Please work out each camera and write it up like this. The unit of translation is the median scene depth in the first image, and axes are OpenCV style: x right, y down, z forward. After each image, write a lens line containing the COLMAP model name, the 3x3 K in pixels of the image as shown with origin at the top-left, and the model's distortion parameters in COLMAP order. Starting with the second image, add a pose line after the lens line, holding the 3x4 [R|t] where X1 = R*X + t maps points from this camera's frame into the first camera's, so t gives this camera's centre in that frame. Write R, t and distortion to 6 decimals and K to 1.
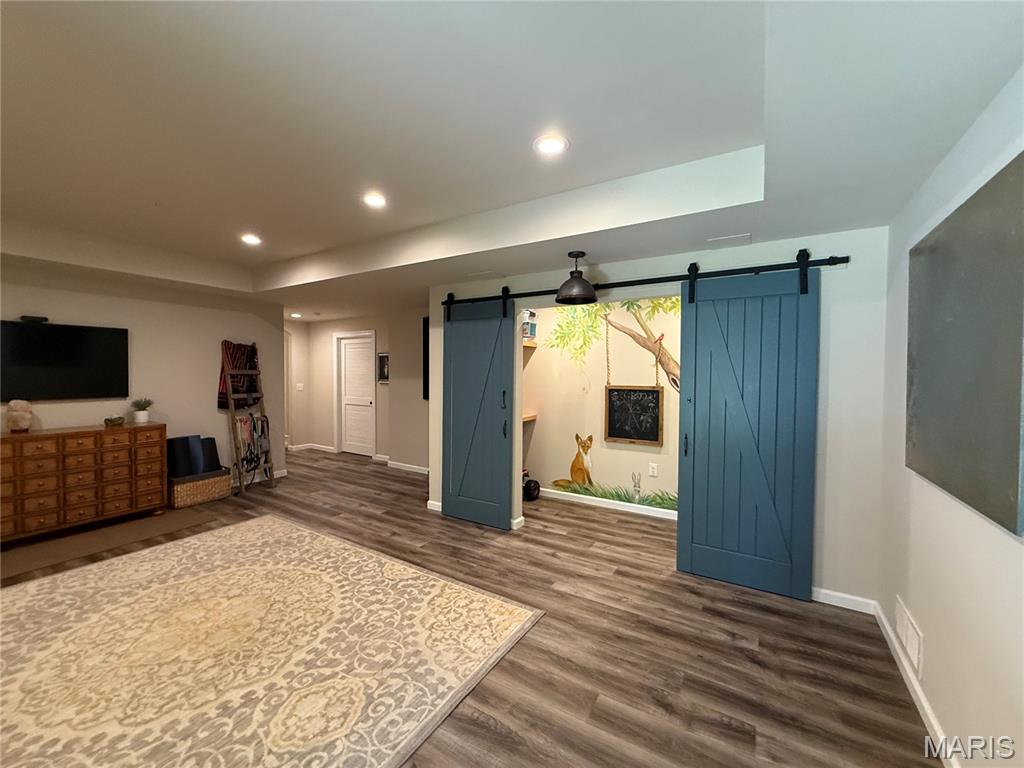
lens RADIAL K [[410.1, 0, 512.3], [0, 410.1, 382.4], [0, 0, 1]] dist [-0.001860, 0.000530]
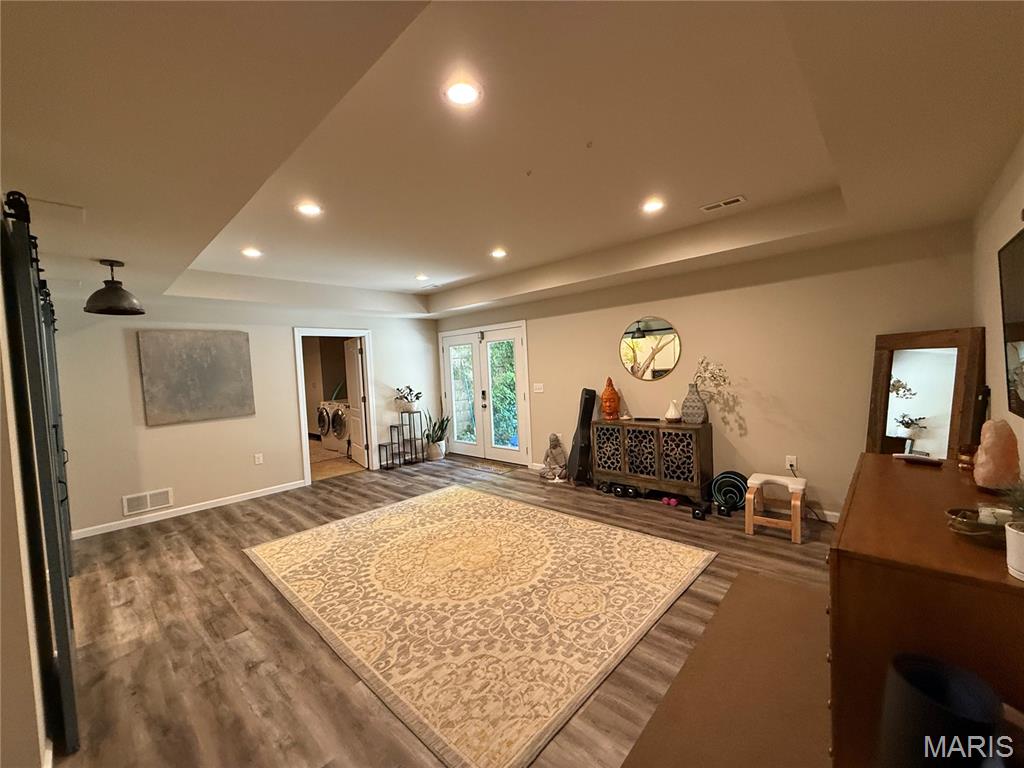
lens RADIAL K [[410.1, 0, 512.2], [0, 410.1, 384.7], [0, 0, 1]] dist [-0.001860, 0.000530]
pose [[-0.979126, 0.032713, 0.200605, -1.073696], [0.047806, 0.996340, 0.070862, -0.062799], [-0.197552, 0.078973, -0.977106, 2.032991]]
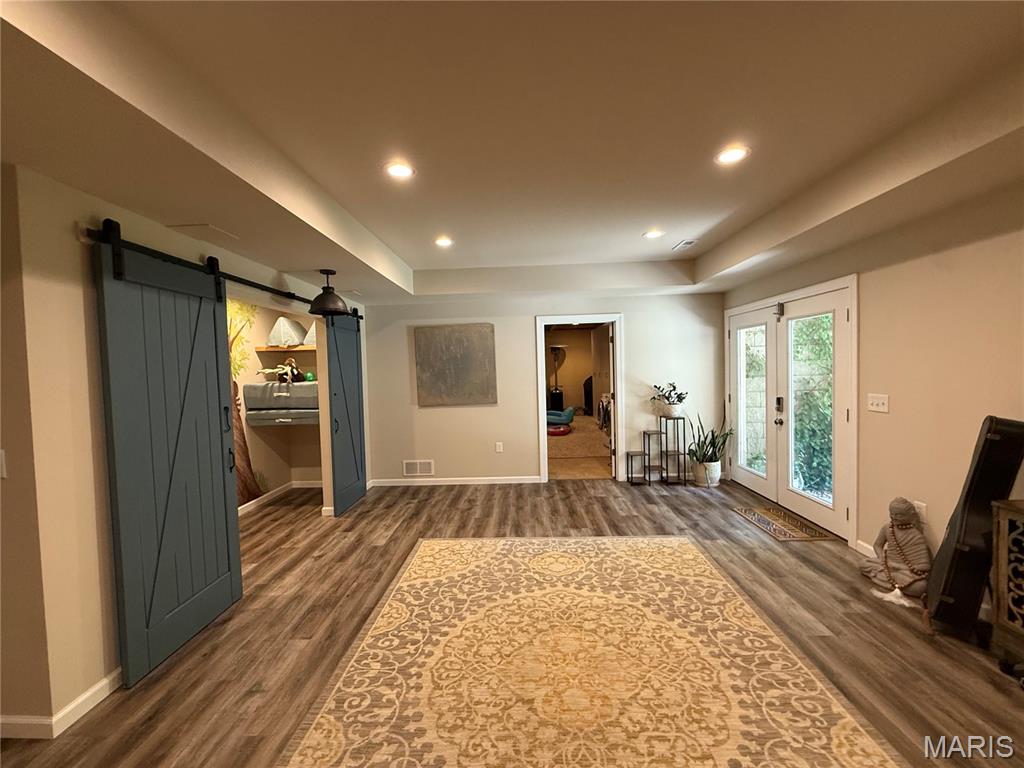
lens RADIAL K [[410.1, 0, 508.2], [0, 410.1, 383.9], [0, 0, 1]] dist [-0.001860, 0.000530]
pose [[-0.494805, -0.024344, 0.868663, -1.246288], [0.048722, 0.997258, 0.055701, -0.048966], [-0.867637, 0.069885, -0.492262, 1.322660]]
